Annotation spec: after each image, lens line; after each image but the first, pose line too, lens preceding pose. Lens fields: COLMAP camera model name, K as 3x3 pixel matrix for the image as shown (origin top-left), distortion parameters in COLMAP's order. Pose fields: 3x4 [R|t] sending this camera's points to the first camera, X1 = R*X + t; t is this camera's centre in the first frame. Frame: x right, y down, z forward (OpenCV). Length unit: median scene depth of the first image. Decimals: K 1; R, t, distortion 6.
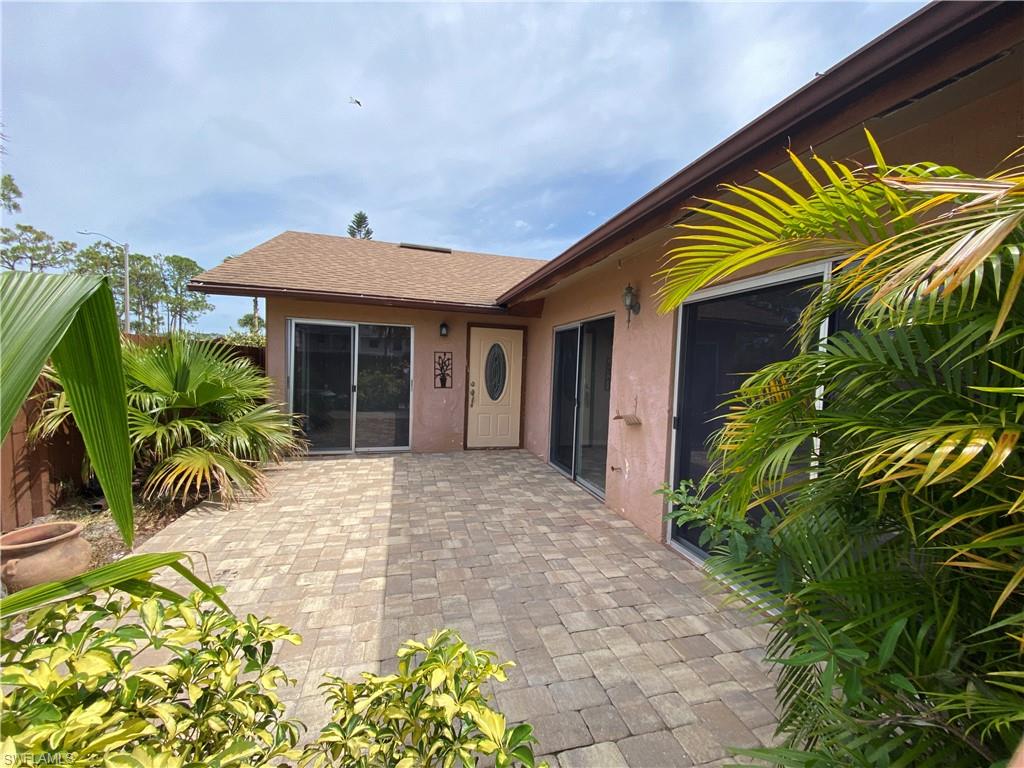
lens RADIAL K [[414.1, 0, 514.2], [0, 414.1, 381.7], [0, 0, 1]] dist [0.016411, -0.015918]
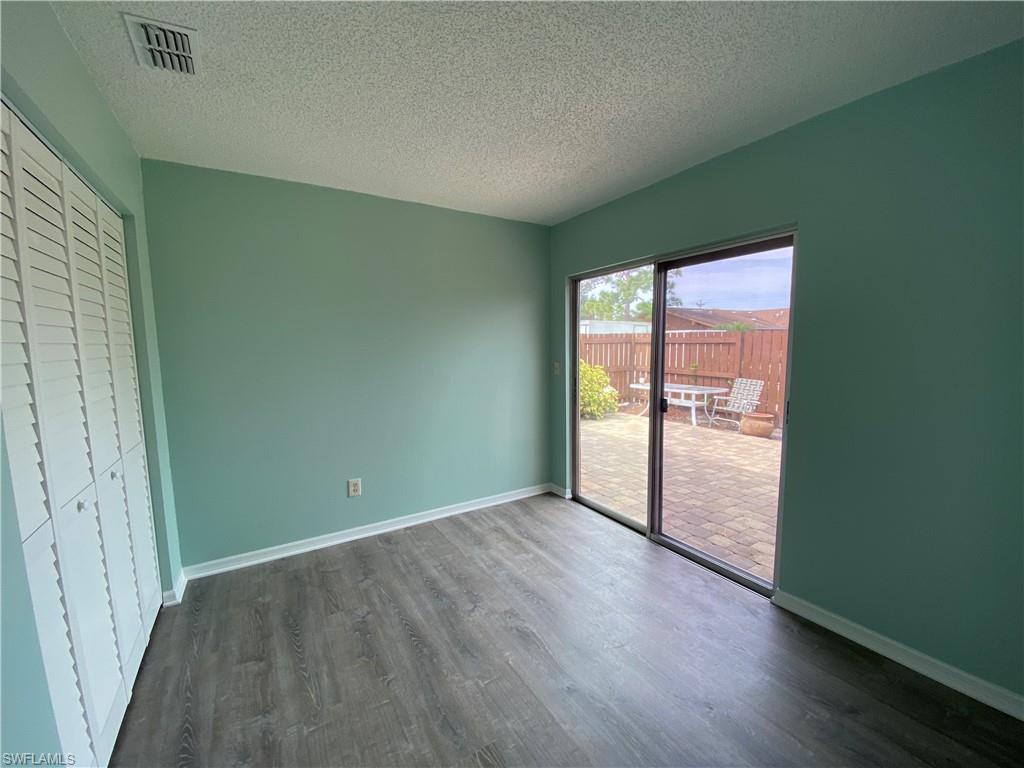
lens RADIAL K [[414.1, 0, 507.7], [0, 414.1, 388.3], [0, 0, 1]] dist [0.016411, -0.015918]
pose [[-0.965415, 0.002770, -0.260705, 0.448235], [-0.031676, 0.991290, 0.127835, -0.034239], [0.258788, 0.131672, -0.956918, 1.328657]]
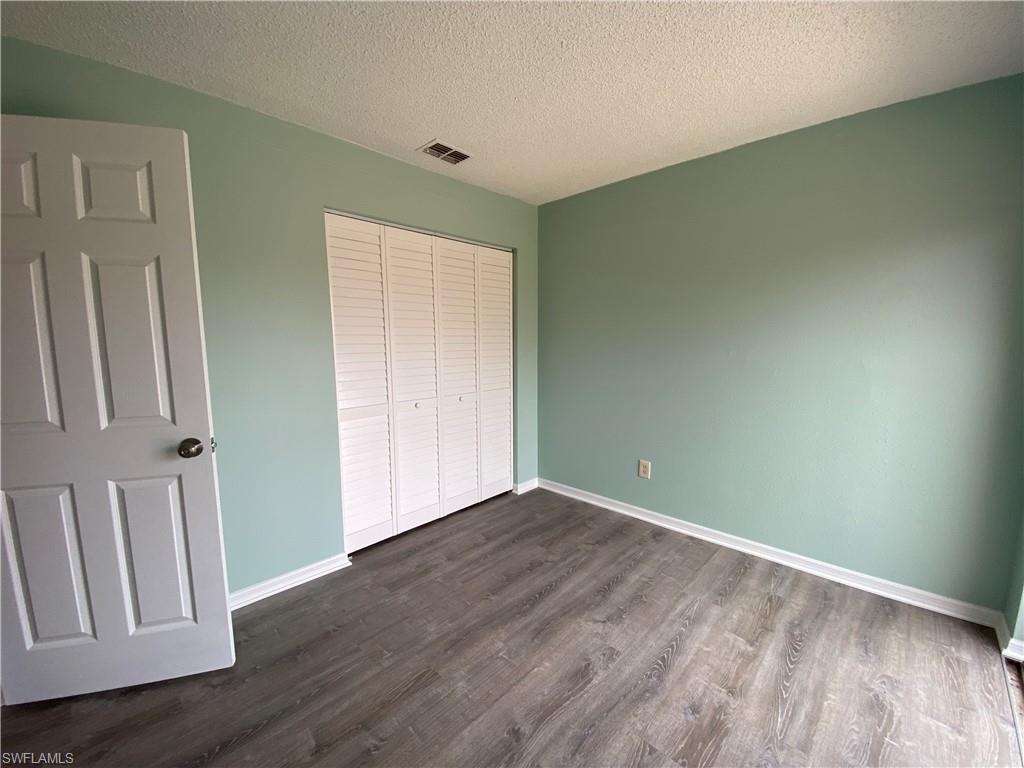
lens RADIAL K [[414.1, 0, 514.0], [0, 414.1, 376.3], [0, 0, 1]] dist [0.016411, -0.015918]
pose [[-0.509118, -0.118516, 0.852498, 0.151460], [0.009551, 0.989635, 0.143285, -0.032667], [-0.860644, 0.081091, -0.502709, 1.198790]]
